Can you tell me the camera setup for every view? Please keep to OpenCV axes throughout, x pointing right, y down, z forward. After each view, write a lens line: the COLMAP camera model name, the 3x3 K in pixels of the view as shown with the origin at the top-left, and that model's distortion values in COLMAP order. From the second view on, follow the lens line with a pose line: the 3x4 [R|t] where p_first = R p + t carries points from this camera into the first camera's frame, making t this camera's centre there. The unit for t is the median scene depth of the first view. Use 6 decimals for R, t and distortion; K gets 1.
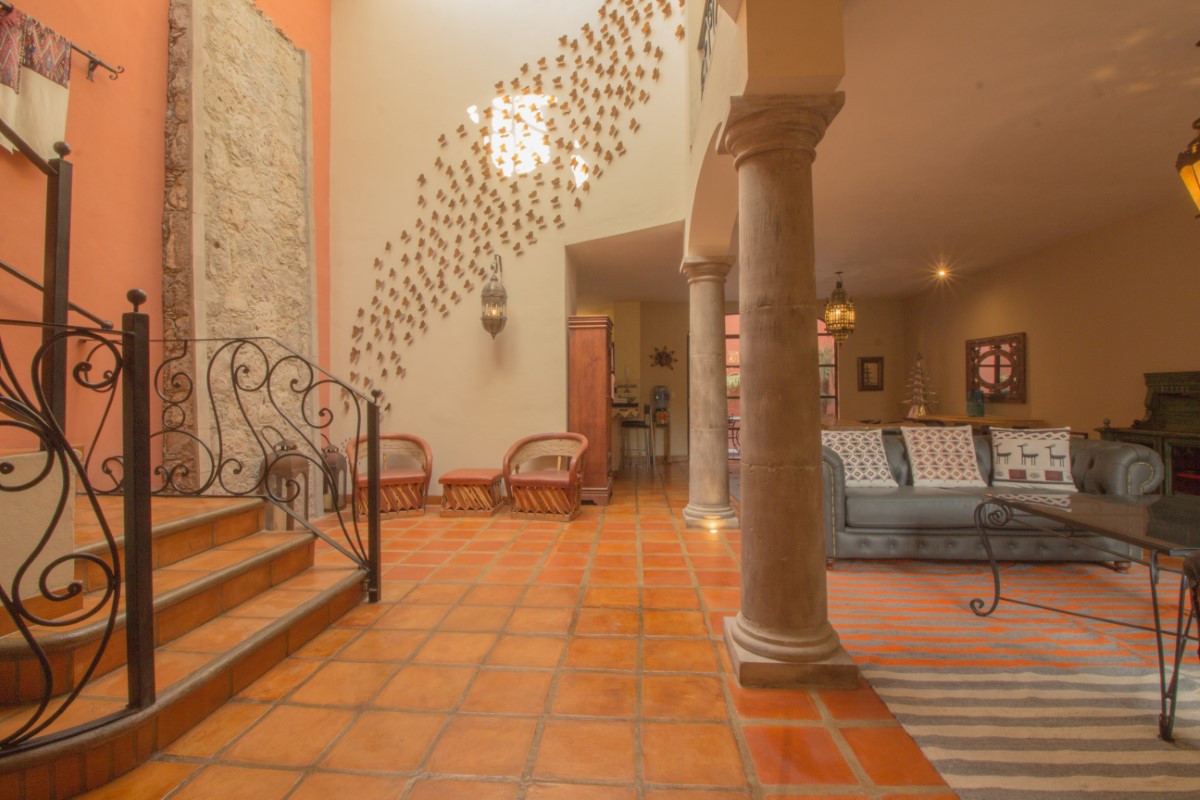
lens RADIAL K [[553.0, 0, 599.0], [0, 553.0, 384.2], [0, 0, 1]] dist [0.001832, -0.013728]
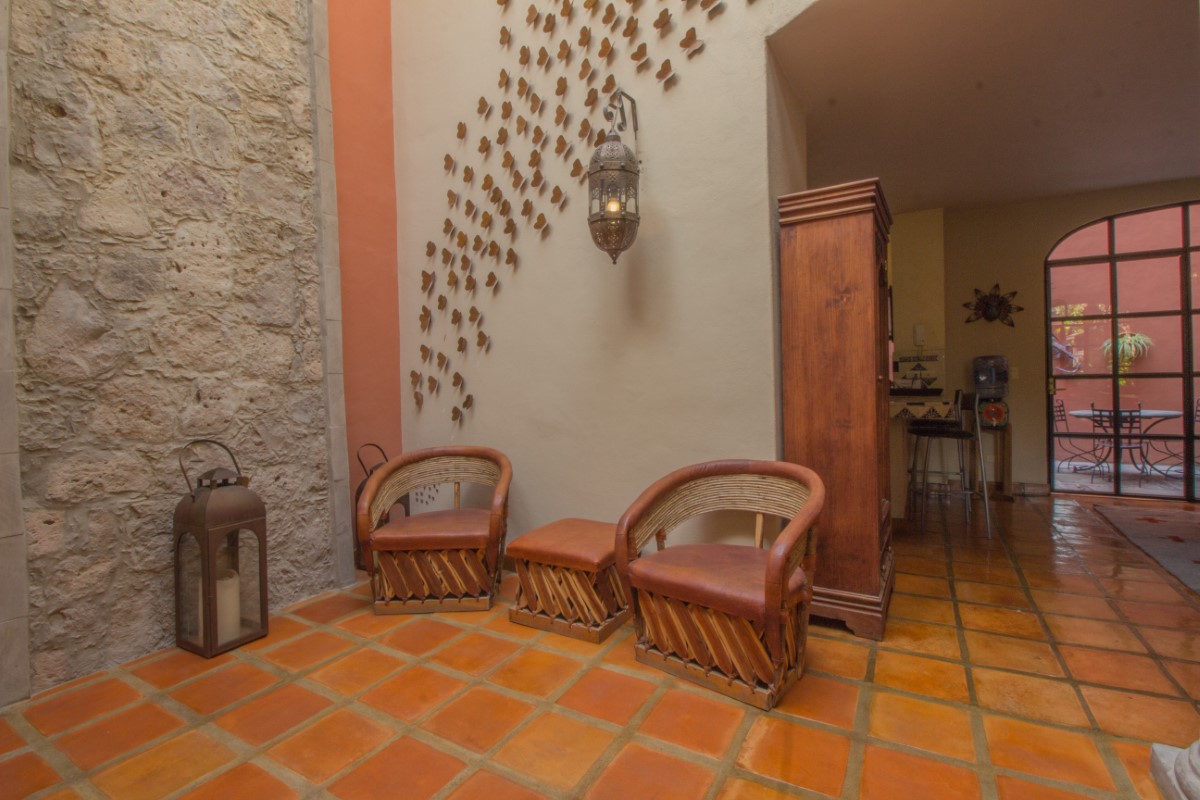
lens RADIAL K [[553.0, 0, 599.0], [0, 553.0, 384.2], [0, 0, 1]] dist [0.001832, -0.013728]
pose [[0.896277, -0.011907, -0.443335, 0.012068], [0.025634, 0.999359, 0.024983, 0.012683], [0.442753, -0.033757, 0.896008, 0.590971]]
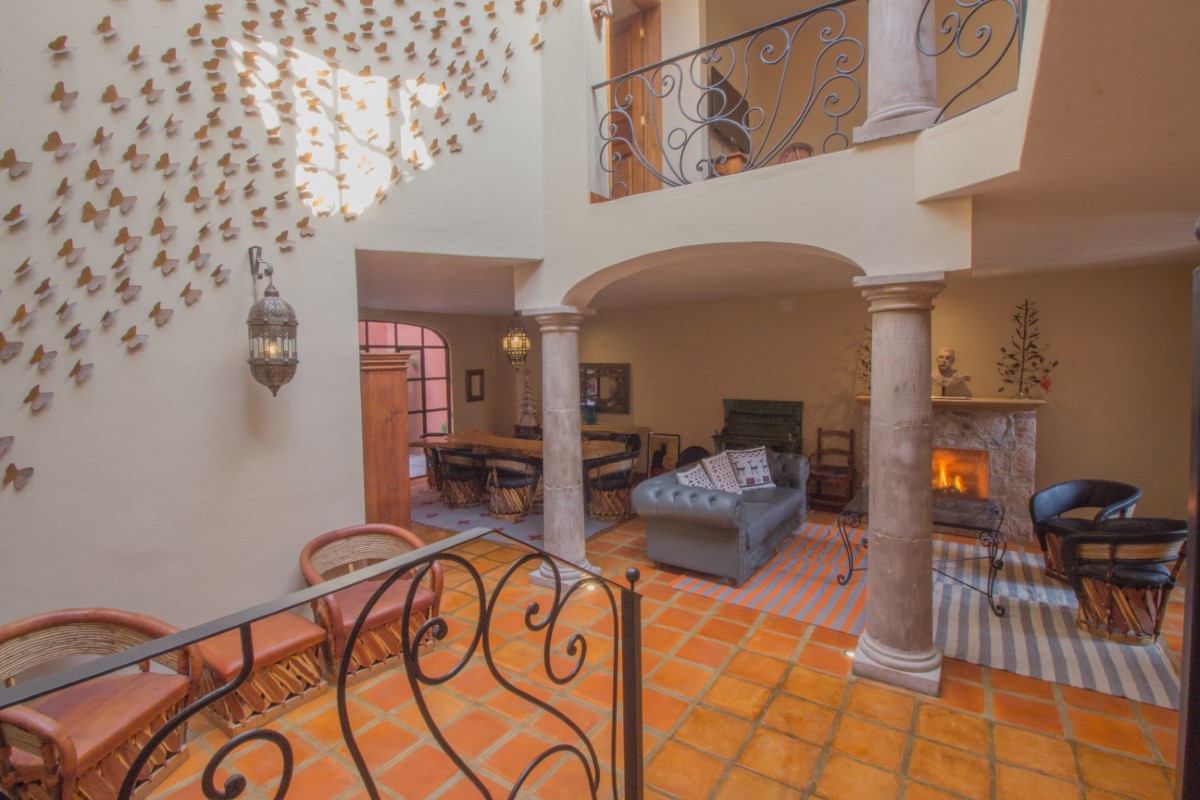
lens RADIAL K [[553.0, 0, 599.0], [0, 553.0, 384.2], [0, 0, 1]] dist [0.001832, -0.013728]
pose [[0.503737, -0.043237, 0.862774, -0.554435], [-0.000557, 0.998730, 0.050376, -0.132089], [-0.863857, -0.025857, 0.503074, 0.436640]]
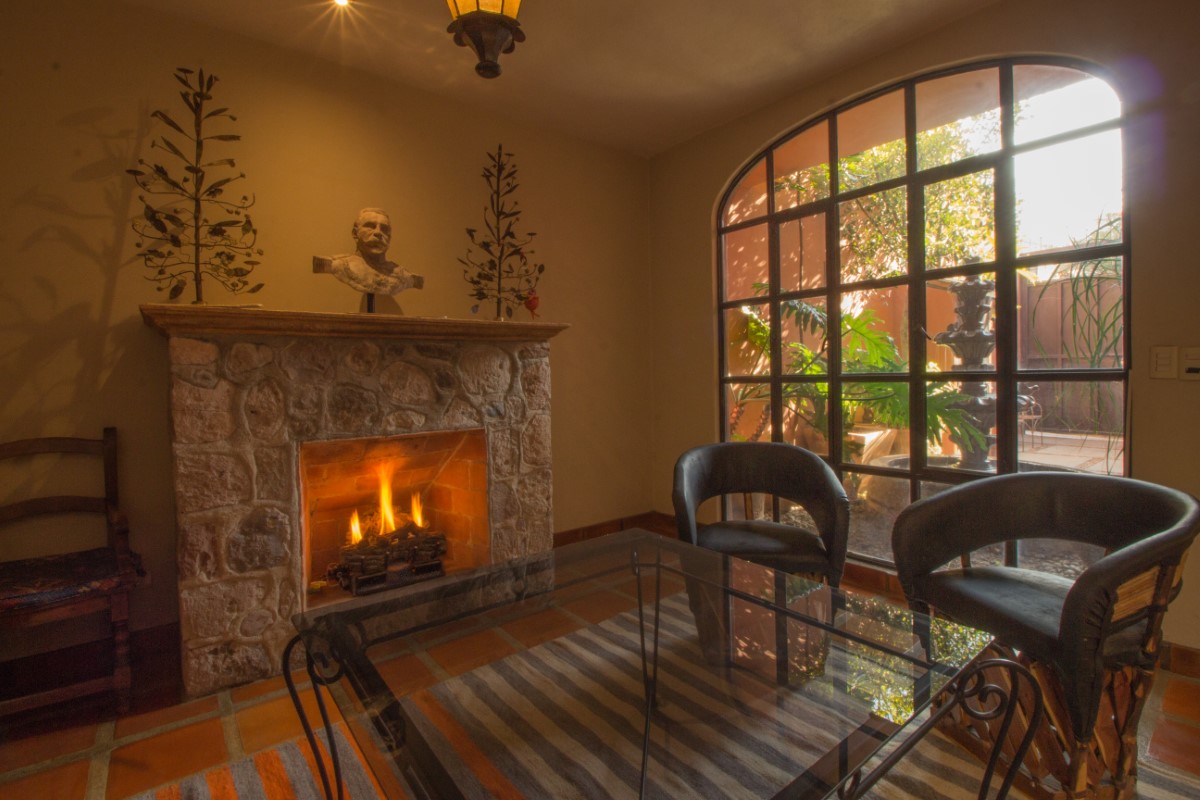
lens RADIAL K [[553.0, 0, 599.0], [0, 553.0, 384.2], [0, 0, 1]] dist [0.001832, -0.013728]
pose [[-0.675969, 0.005679, 0.736909, 0.309573], [0.010870, 0.999938, 0.002265, 0.010186], [-0.736850, 0.009541, -0.675989, 0.582575]]
